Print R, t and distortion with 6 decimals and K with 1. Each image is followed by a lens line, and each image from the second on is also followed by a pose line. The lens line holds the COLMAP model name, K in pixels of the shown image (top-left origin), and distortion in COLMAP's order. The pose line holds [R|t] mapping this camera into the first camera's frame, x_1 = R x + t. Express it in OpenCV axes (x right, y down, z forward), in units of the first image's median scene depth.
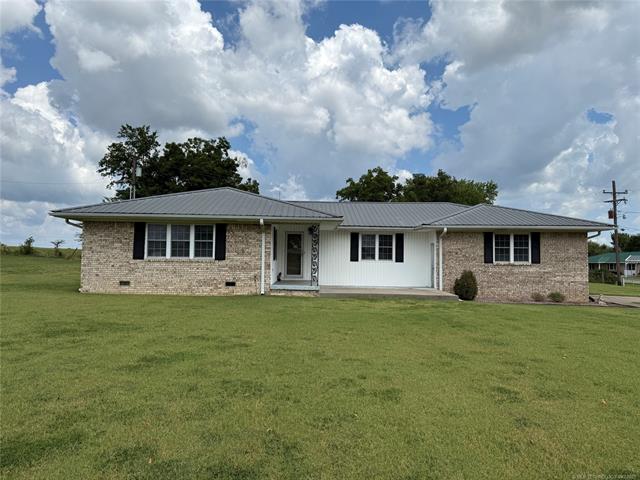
lens RADIAL K [[446.8, 0, 315.5], [0, 446.8, 240.8], [0, 0, 1]] dist [0.075782, -0.093831]
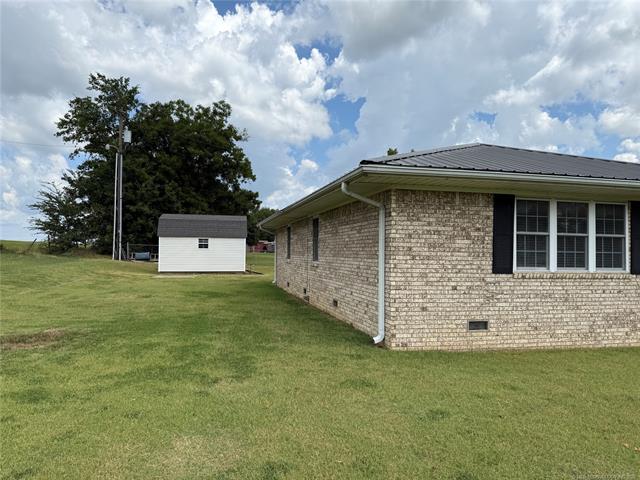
lens RADIAL K [[446.1, 0, 309.7], [0, 446.1, 237.9], [0, 0, 1]] dist [0.080072, -0.096809]
pose [[0.979420, 0.009371, 0.201613, -0.681776], [-0.012783, 0.999796, 0.015628, -0.001055], [-0.201426, -0.017883, 0.979341, 0.578737]]
